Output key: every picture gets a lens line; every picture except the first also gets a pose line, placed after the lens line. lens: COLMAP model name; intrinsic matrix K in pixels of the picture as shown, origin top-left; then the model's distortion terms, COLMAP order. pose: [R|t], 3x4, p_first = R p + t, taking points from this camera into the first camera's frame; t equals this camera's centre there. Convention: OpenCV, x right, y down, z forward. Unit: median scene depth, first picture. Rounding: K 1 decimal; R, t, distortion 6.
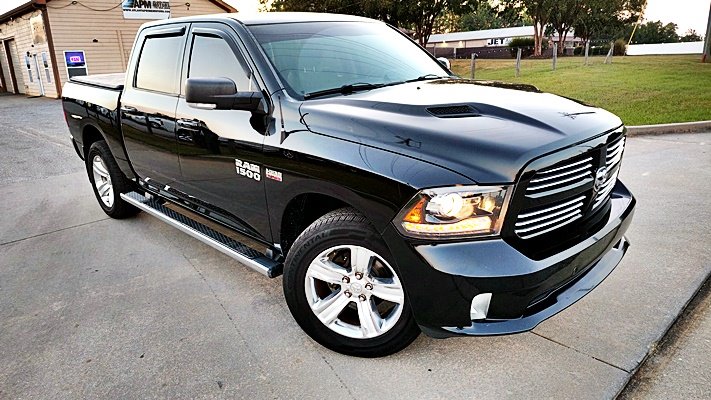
lens RADIAL K [[495.8, 0, 356.7], [0, 495.8, 206.6], [0, 0, 1]] dist [0.000089, -0.008305]
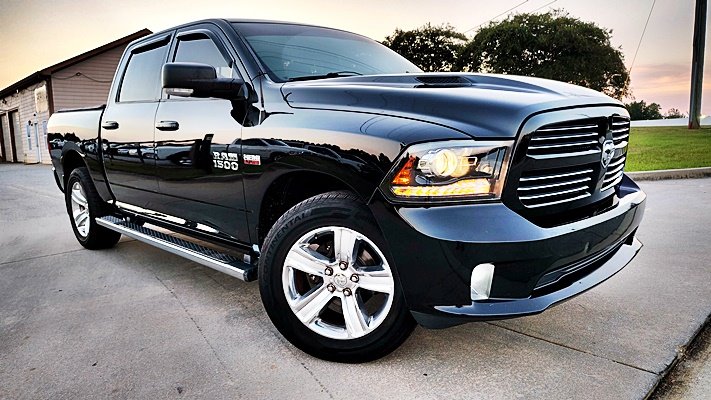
lens RADIAL K [[495.8, 0, 350.2], [0, 495.8, 211.0], [0, 0, 1]] dist [0.000089, -0.008305]
pose [[0.999997, 0.002037, -0.001615, 0.016847], [-0.002257, 0.988577, -0.150700, 0.162776], [0.001289, 0.150703, 0.988578, 0.098046]]
